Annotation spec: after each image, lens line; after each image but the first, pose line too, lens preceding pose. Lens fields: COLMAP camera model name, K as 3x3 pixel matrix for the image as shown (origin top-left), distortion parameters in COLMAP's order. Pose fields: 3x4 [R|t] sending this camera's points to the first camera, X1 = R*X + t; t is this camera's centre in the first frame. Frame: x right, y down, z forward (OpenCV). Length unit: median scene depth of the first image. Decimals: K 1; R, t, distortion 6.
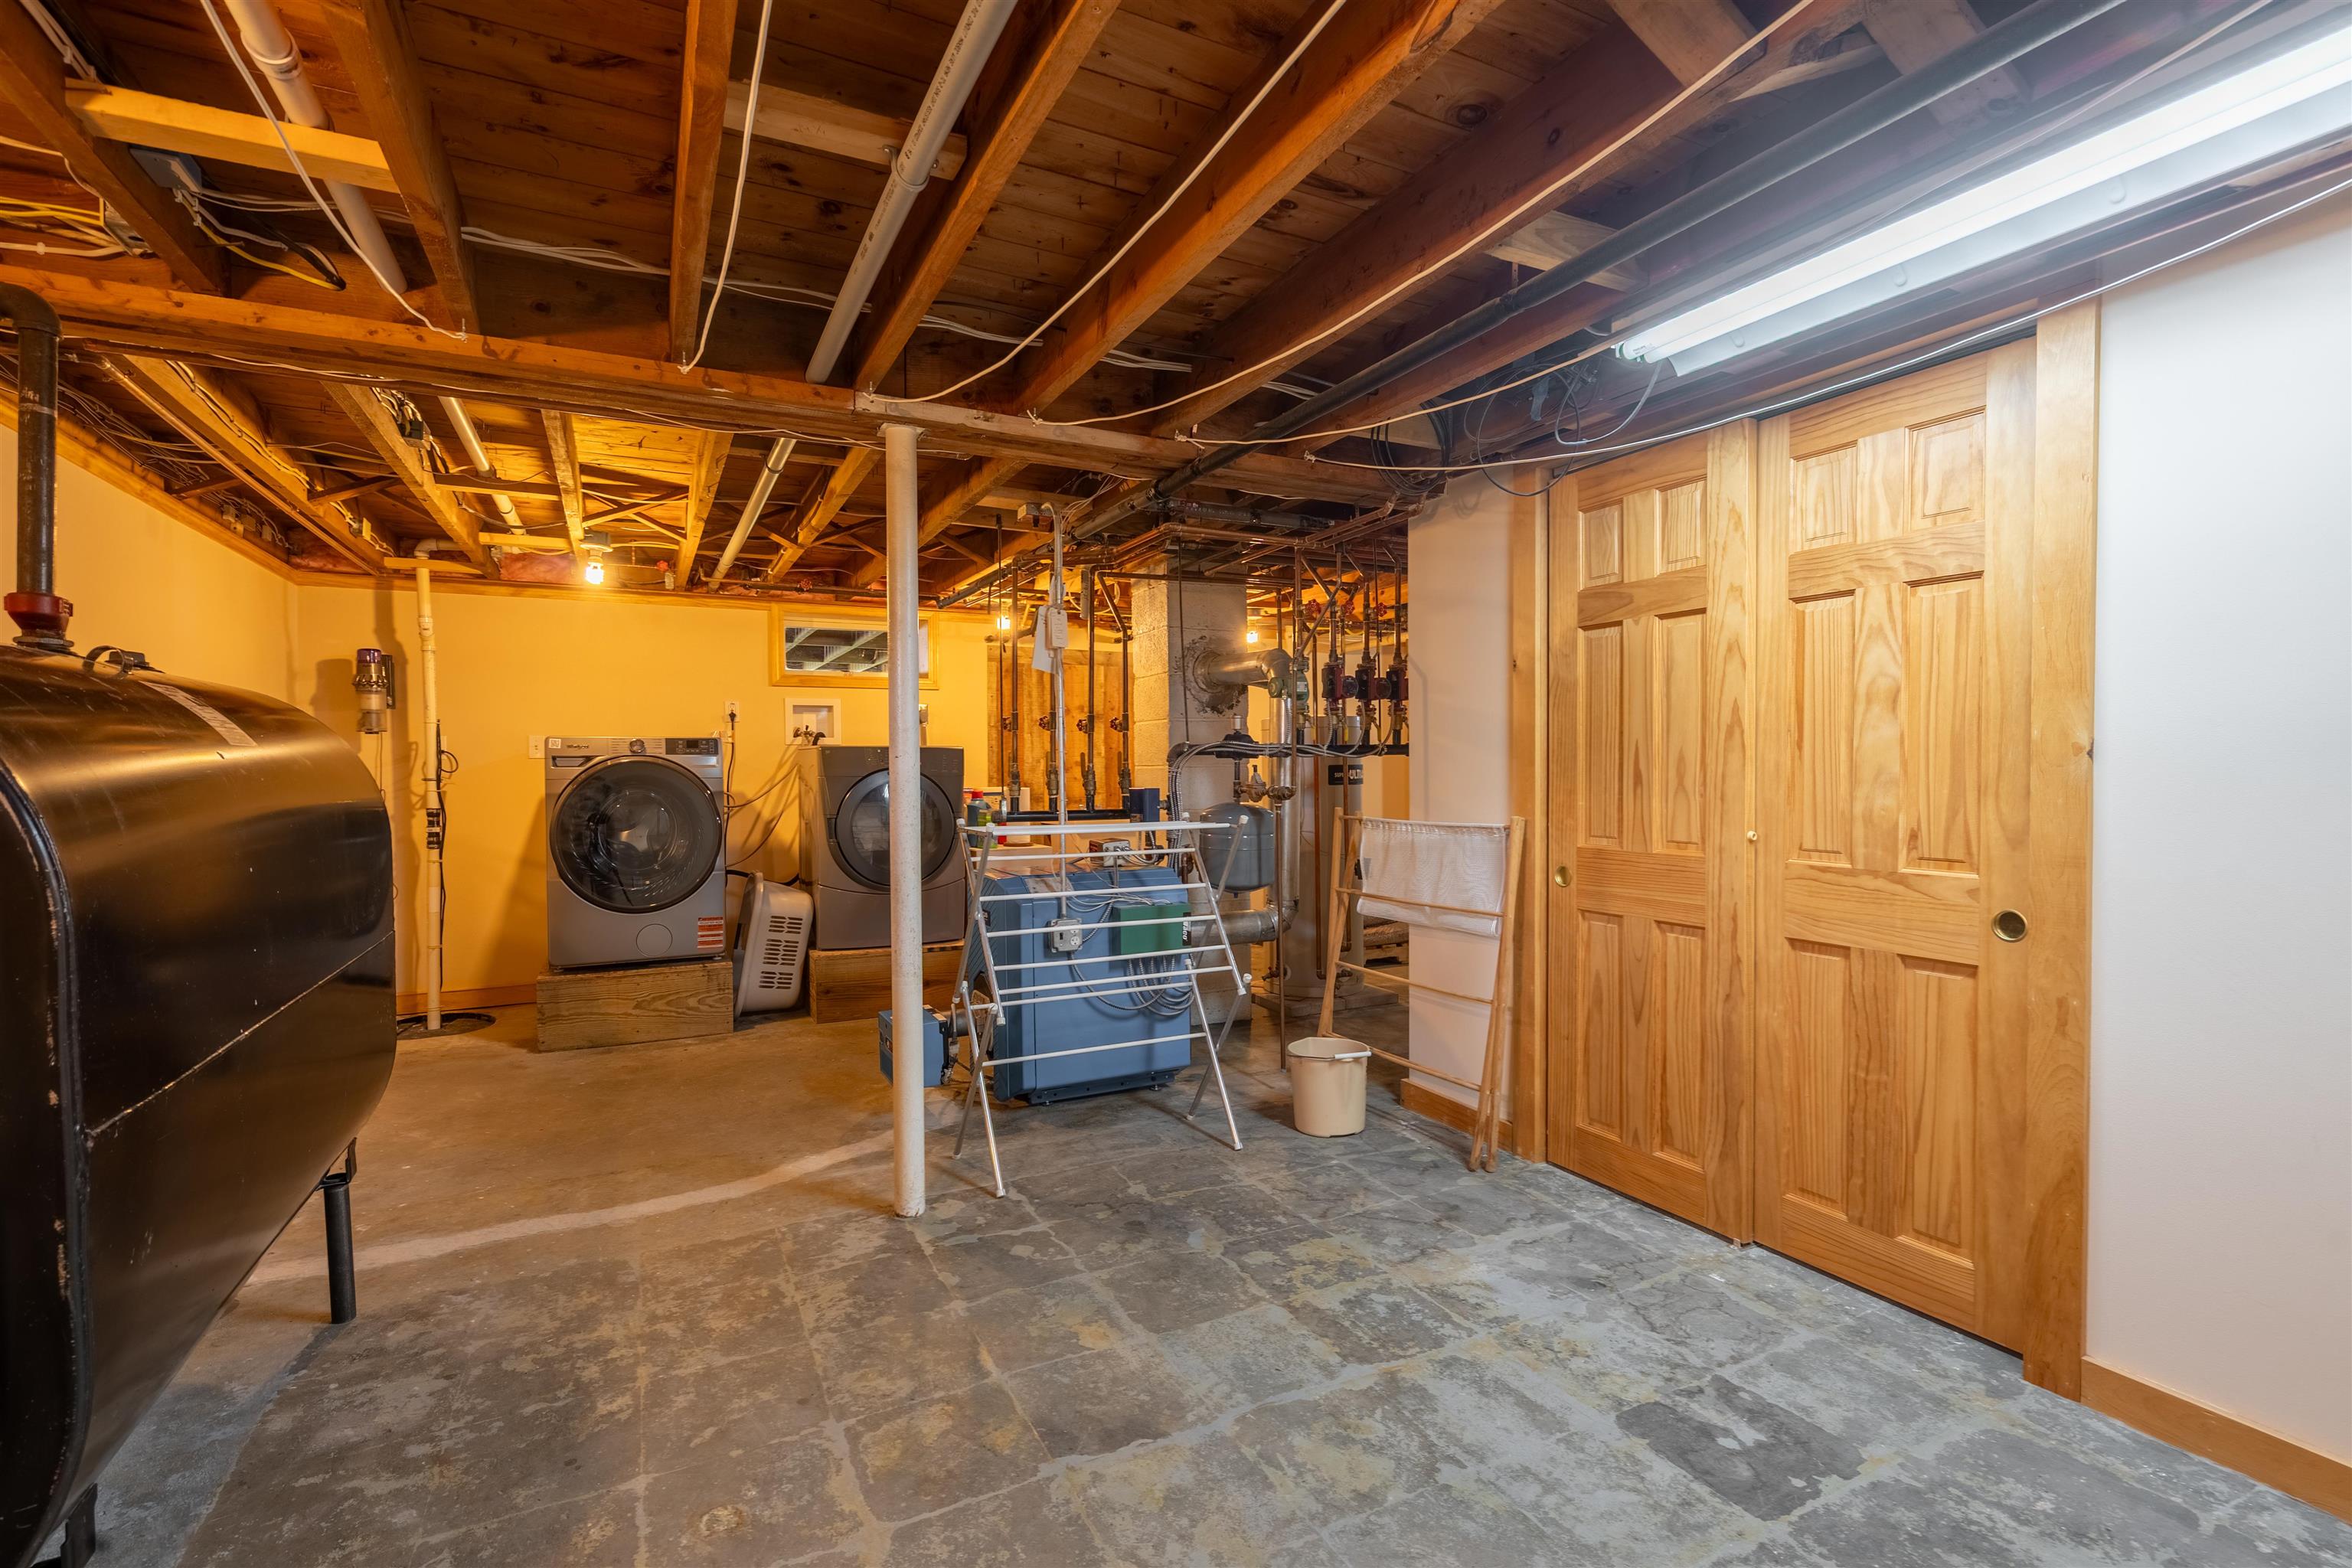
lens RADIAL K [[1087.4, 0, 1174.5], [0, 1087.4, 781.9], [0, 0, 1]] dist [-0.000255, 0.000659]
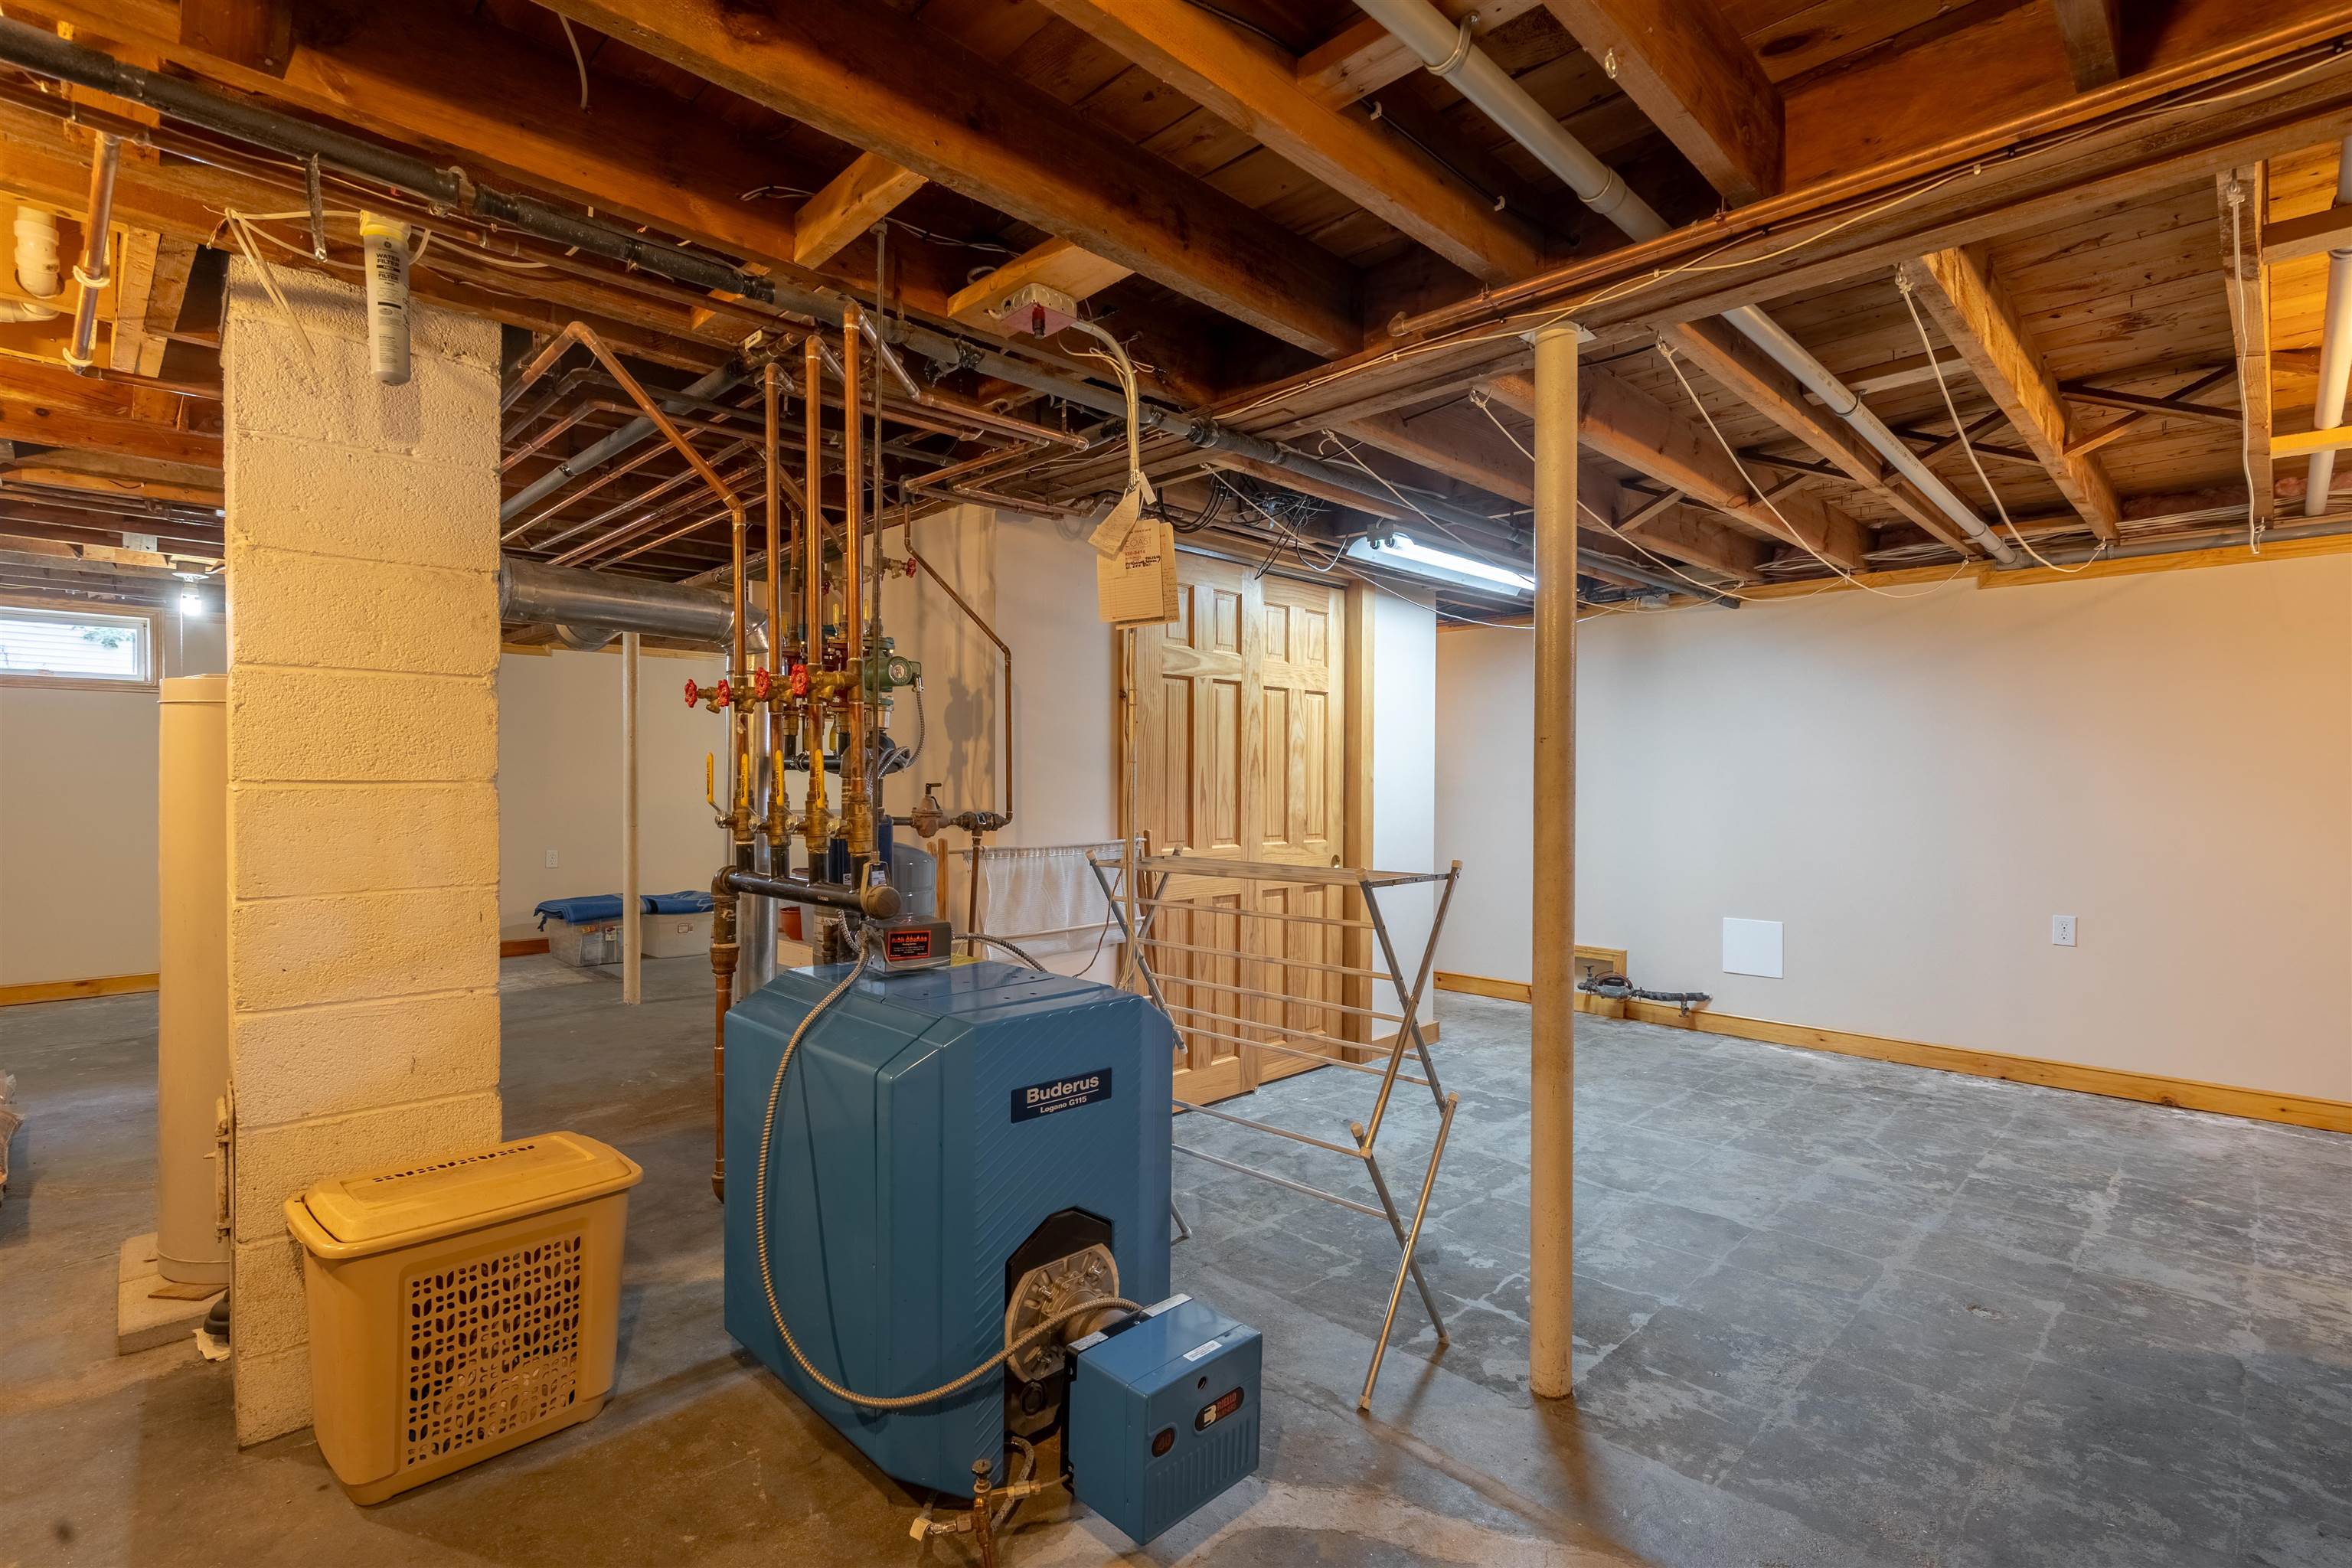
lens RADIAL K [[1087.4, 0, 1174.5], [0, 1087.4, 781.9], [0, 0, 1]] dist [-0.000255, 0.000659]
pose [[-0.310830, 0.003838, 0.950458, -1.077358], [0.010033, 0.999949, -0.000757, -0.024921], [-0.950413, 0.009300, -0.310853, 1.821916]]
